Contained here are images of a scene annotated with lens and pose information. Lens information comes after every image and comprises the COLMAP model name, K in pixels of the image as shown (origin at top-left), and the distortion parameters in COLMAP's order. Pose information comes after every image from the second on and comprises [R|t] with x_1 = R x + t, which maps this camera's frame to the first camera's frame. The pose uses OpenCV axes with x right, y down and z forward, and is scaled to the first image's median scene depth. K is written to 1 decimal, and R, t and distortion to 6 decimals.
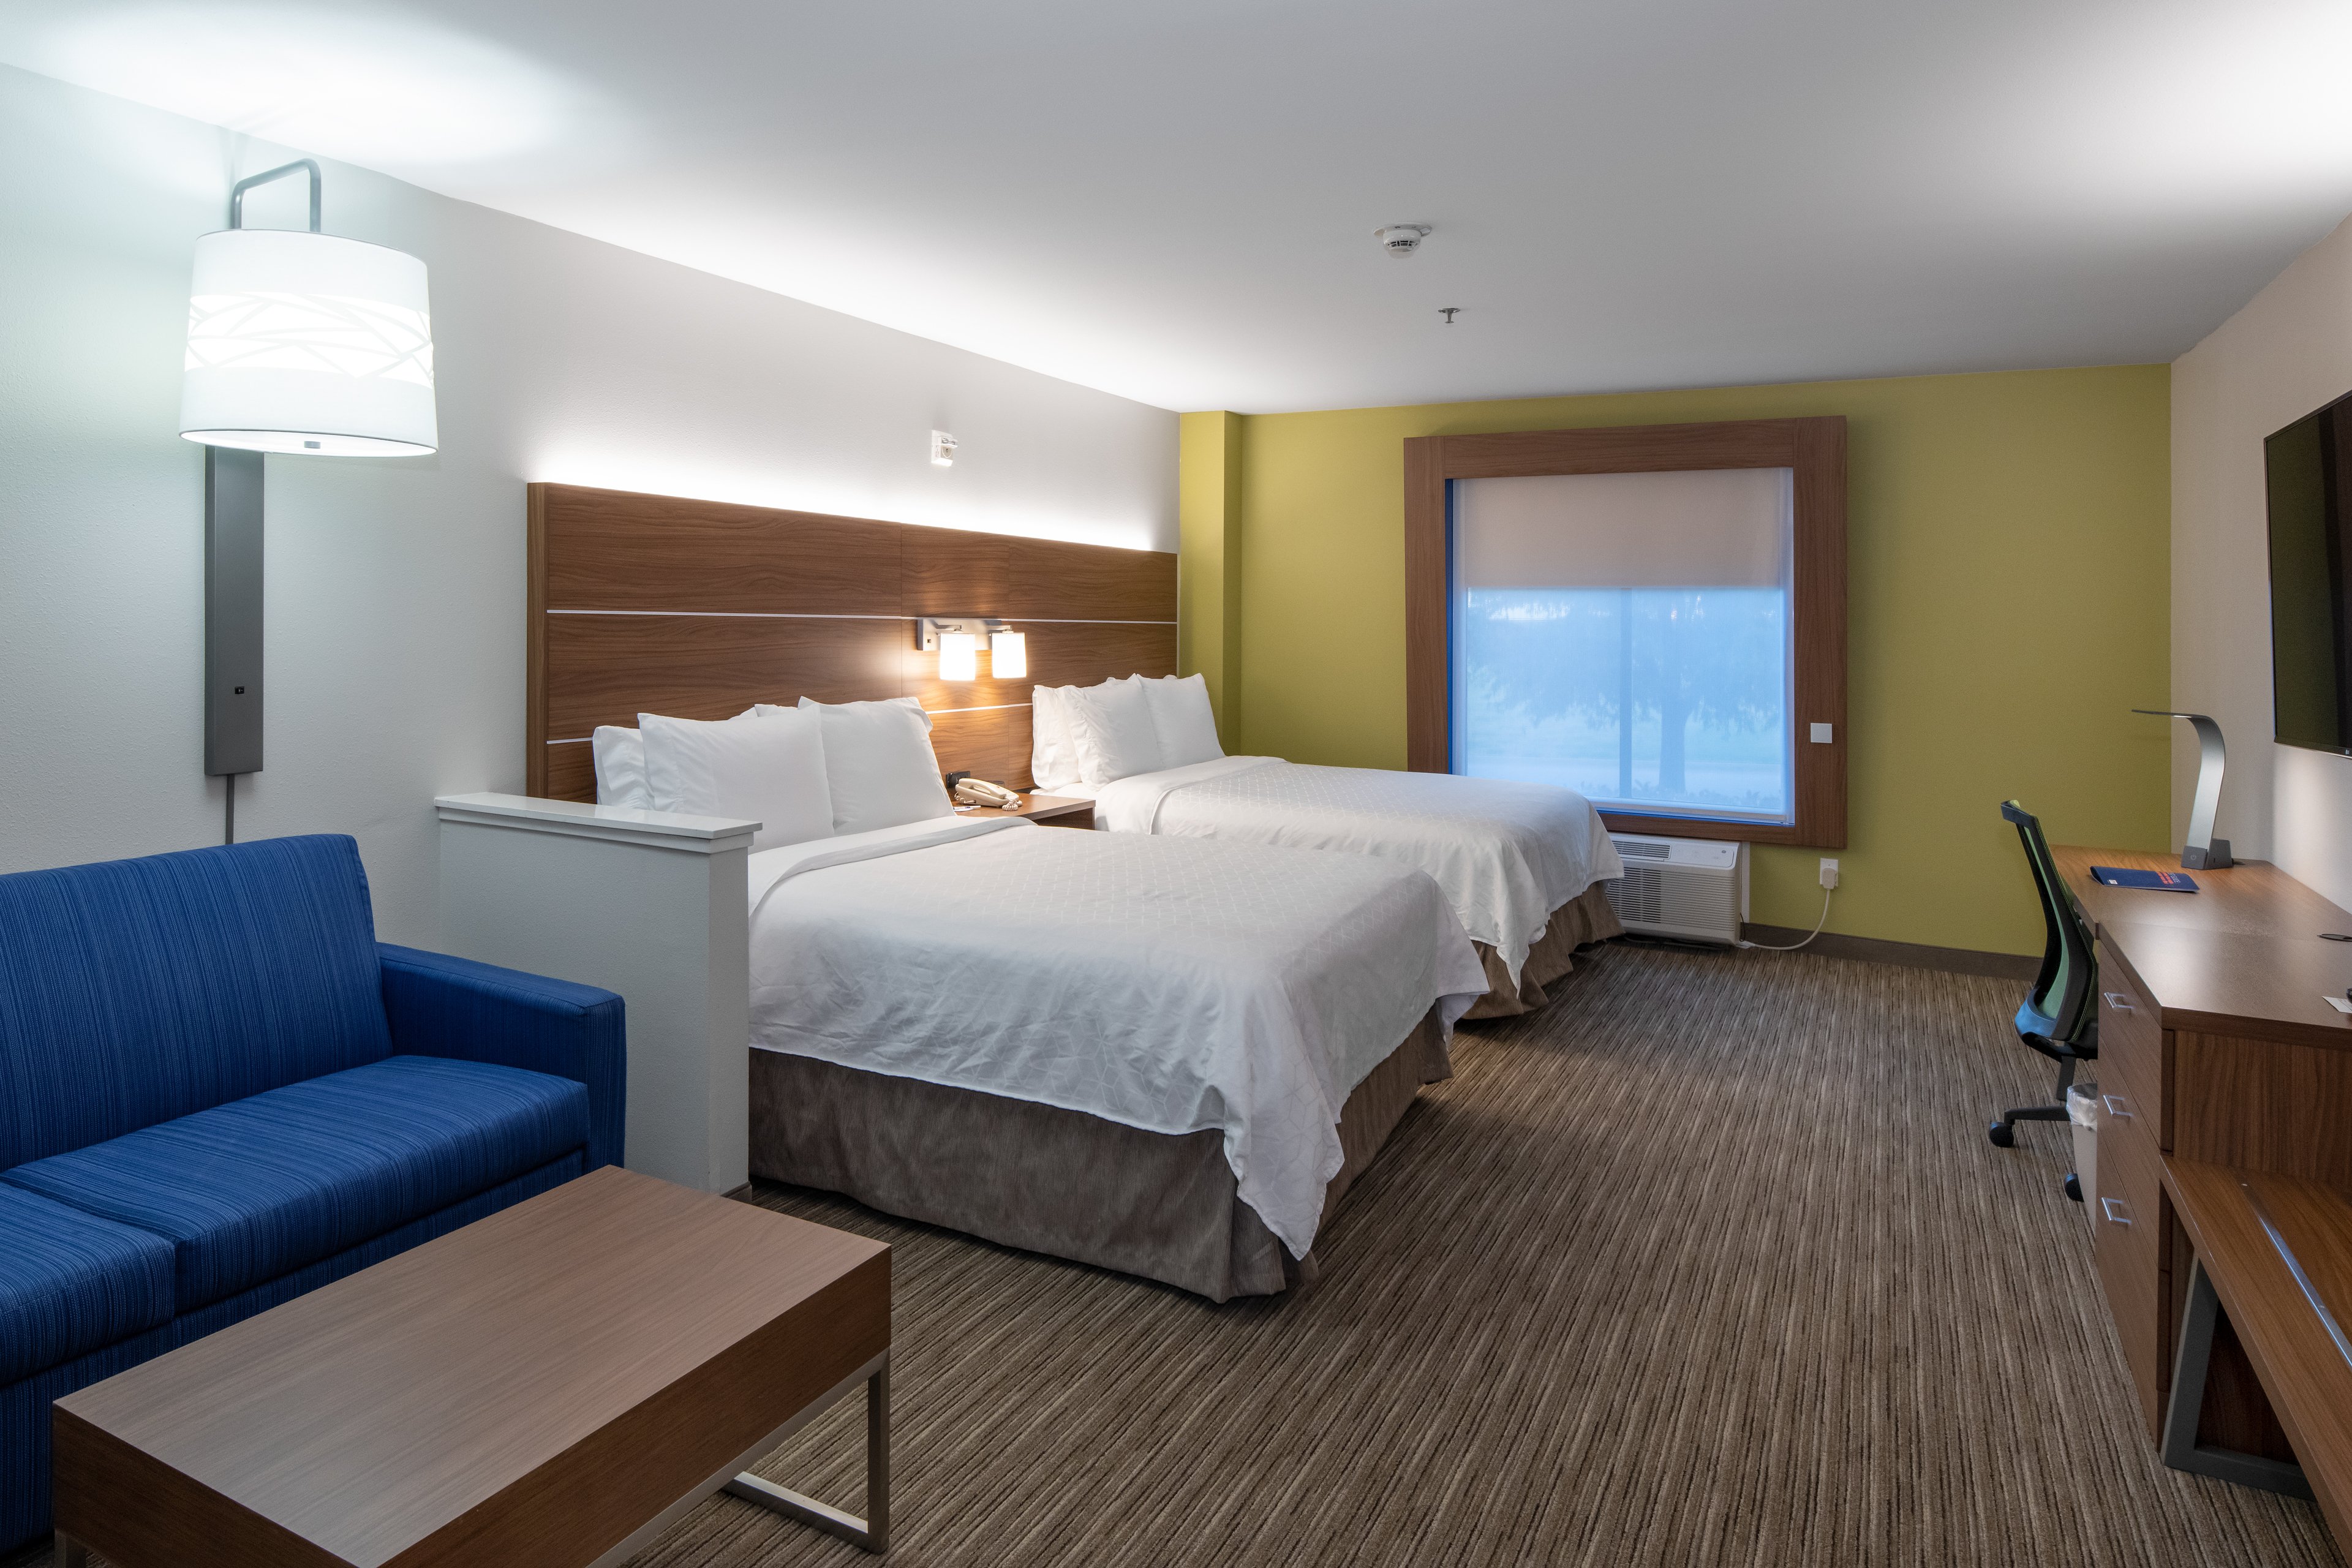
lens RADIAL K [[1297.2, 0, 1183.5], [0, 1297.2, 712.7], [0, 0, 1]] dist [-0.001474, -0.003683]
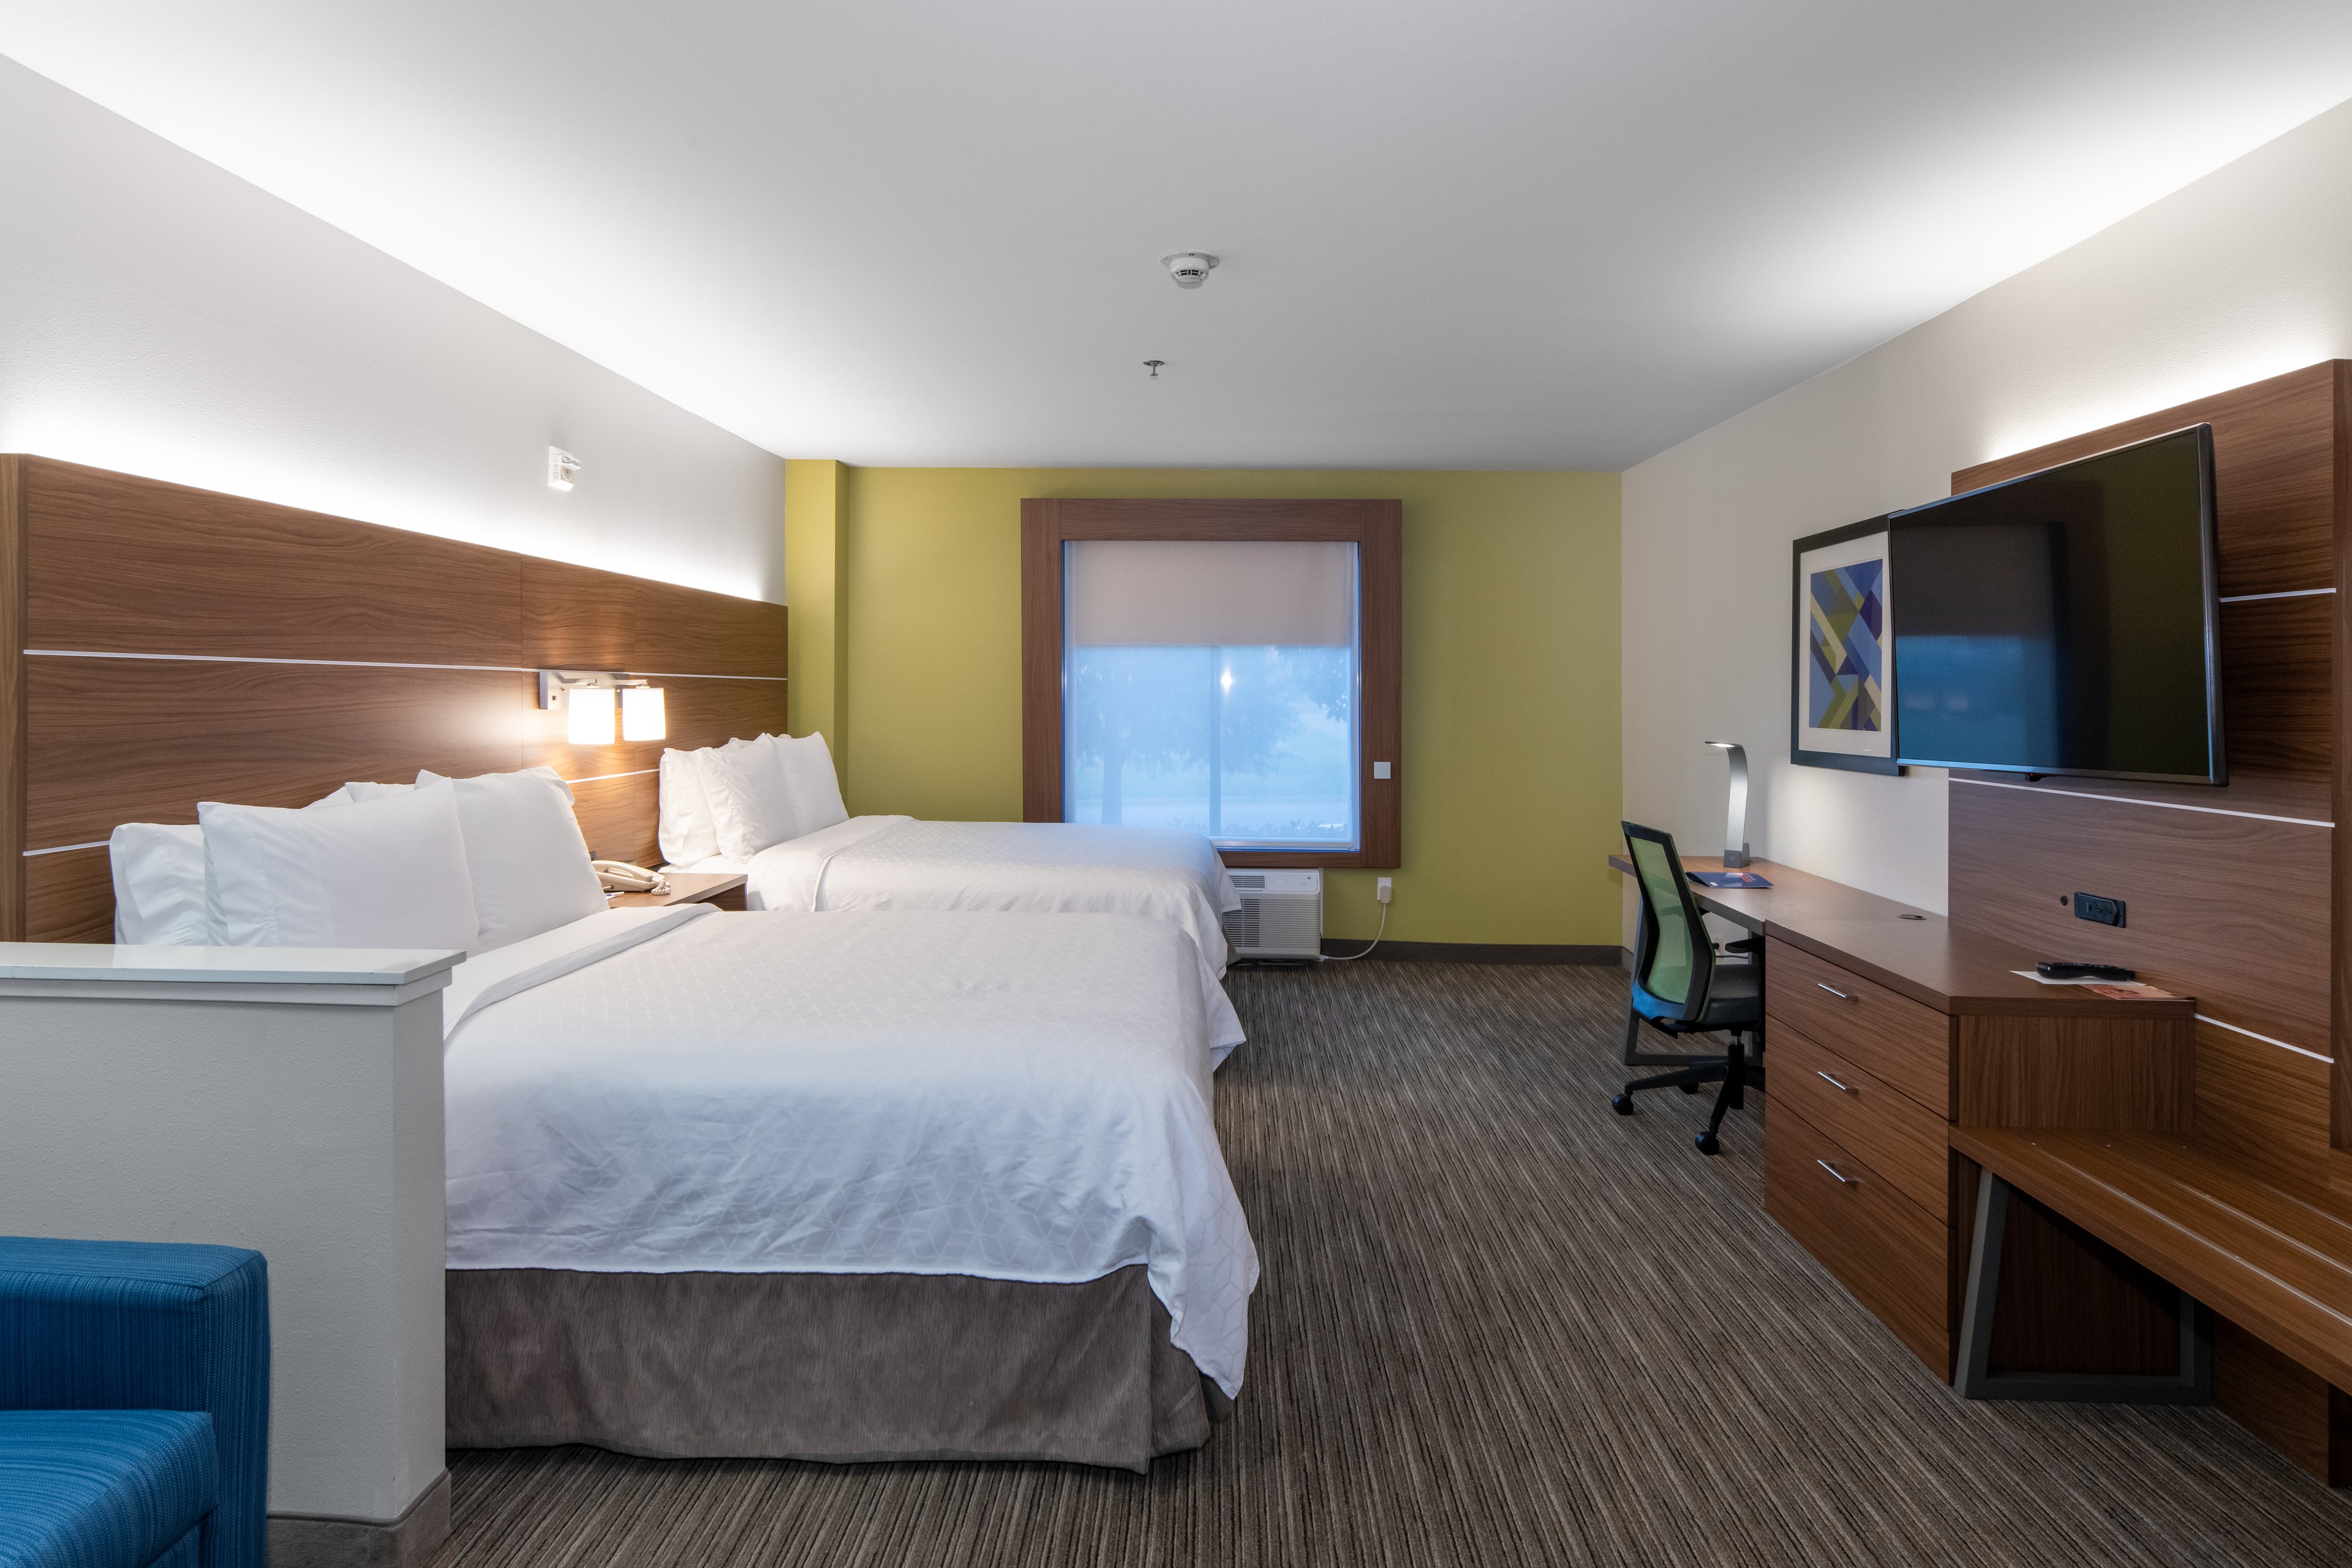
lens RADIAL K [[1163.0, 0, 1181.2], [0, 1163.0, 735.1], [0, 0, 1]] dist [0.000793, -0.004218]
pose [[0.912330, -0.023831, 0.408762, -0.197052], [0.034298, 0.999244, -0.018294, -0.006046], [-0.408017, 0.030710, 0.912458, 0.231198]]
